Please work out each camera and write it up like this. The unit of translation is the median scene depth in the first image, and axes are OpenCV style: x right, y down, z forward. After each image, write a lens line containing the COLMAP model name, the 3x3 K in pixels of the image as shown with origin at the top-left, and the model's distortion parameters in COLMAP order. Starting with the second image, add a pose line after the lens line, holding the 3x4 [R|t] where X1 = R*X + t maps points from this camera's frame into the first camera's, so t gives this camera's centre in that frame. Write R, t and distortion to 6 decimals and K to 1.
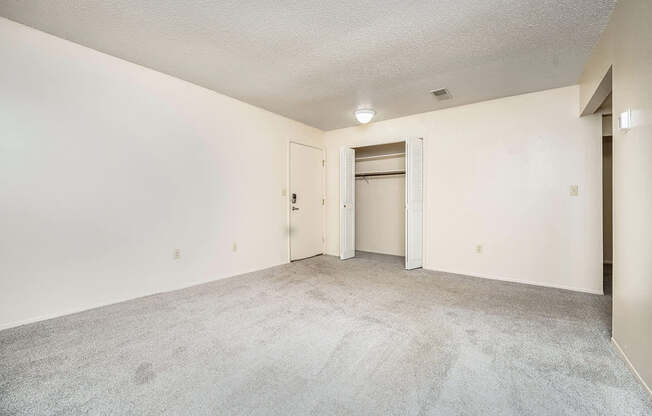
lens RADIAL K [[270.7, 0, 326.0], [0, 270.7, 208.0], [0, 0, 1]] dist [-0.001360, -0.000083]
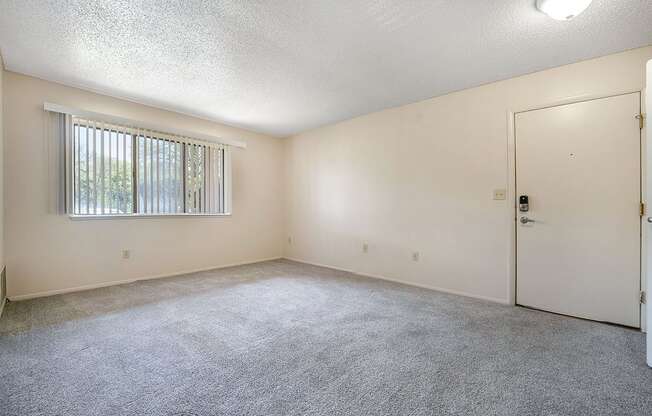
lens RADIAL K [[270.7, 0, 326.0], [0, 270.7, 208.0], [0, 0, 1]] dist [-0.001360, -0.000083]
pose [[-0.097577, -0.001440, -0.995227, 0.539860], [-0.032232, 0.999479, 0.001714, -0.012600], [0.994706, 0.032245, -0.097573, 0.622959]]
